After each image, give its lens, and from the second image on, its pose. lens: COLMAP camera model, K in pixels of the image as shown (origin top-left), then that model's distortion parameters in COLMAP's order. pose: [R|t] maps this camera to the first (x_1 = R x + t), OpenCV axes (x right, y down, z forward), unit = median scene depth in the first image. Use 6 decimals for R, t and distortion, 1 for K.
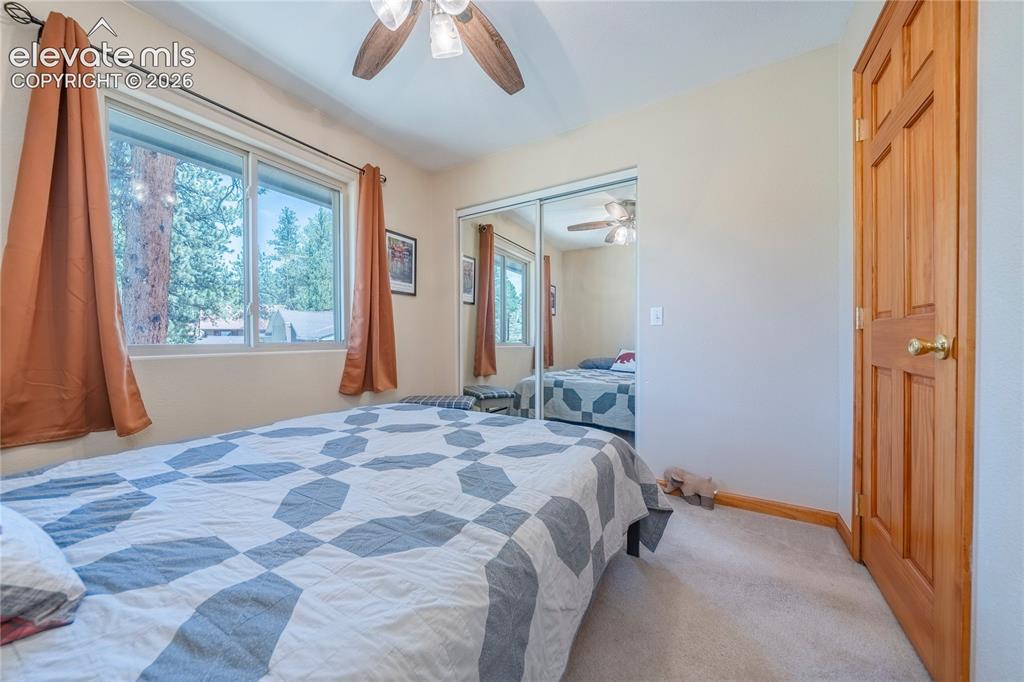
lens RADIAL K [[352.2, 0, 512.0], [0, 352.2, 341.0], [0, 0, 1]] dist [-0.000448, -0.000030]
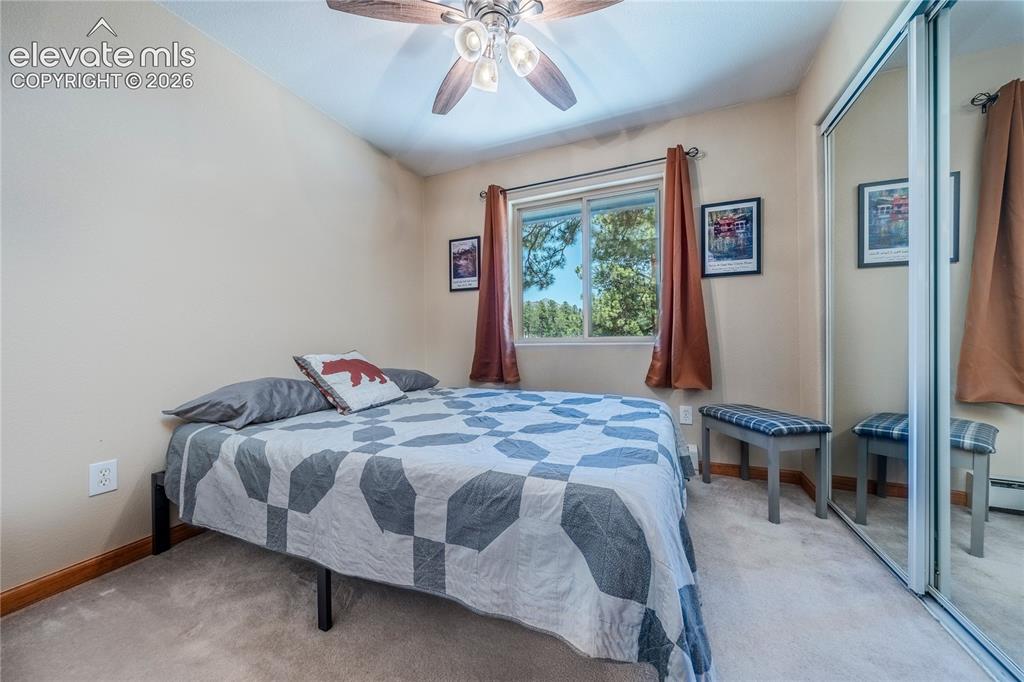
lens RADIAL K [[359.0, 0, 512.0], [0, 359.0, 341.0], [0, 0, 1]] dist [-0.012279, 0.000002]
pose [[0.123544, -0.000031, -0.992339, 0.453701], [0.001480, 0.999999, 0.000153, 0.017090], [0.992338, -0.001488, 0.123544, 0.412781]]
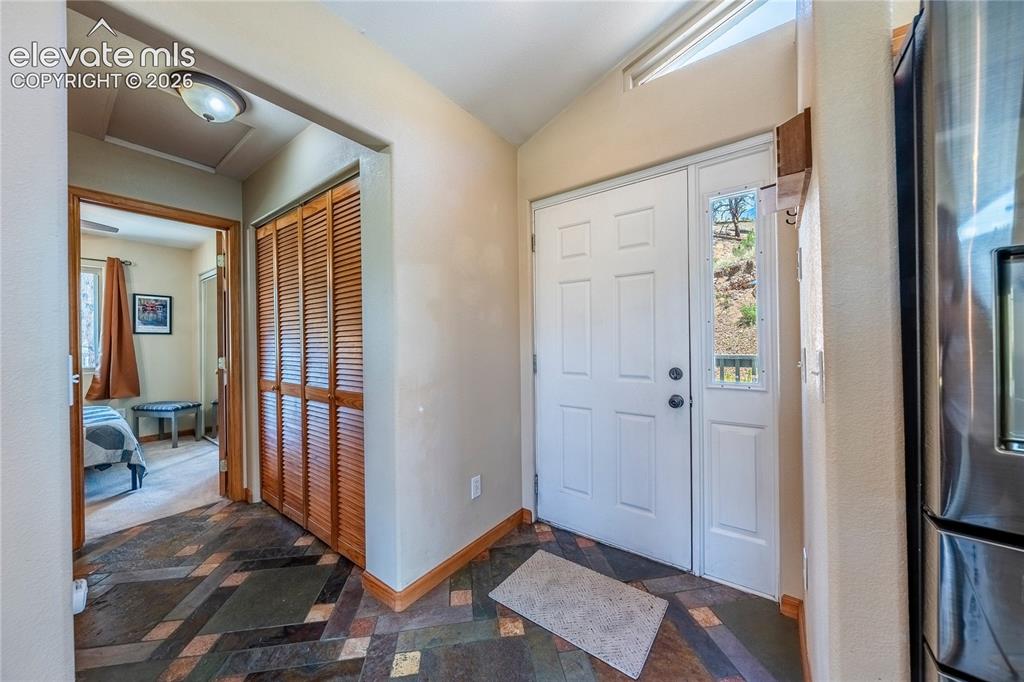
lens RADIAL K [[352.2, 0, 512.0], [0, 352.2, 341.0], [0, 0, 1]] dist [-0.000448, -0.000030]
pose [[0.994018, -0.005629, -0.109072, 1.447331], [0.004575, 0.999940, -0.009912, -0.084604], [0.109121, 0.009354, 0.993984, -0.359065]]
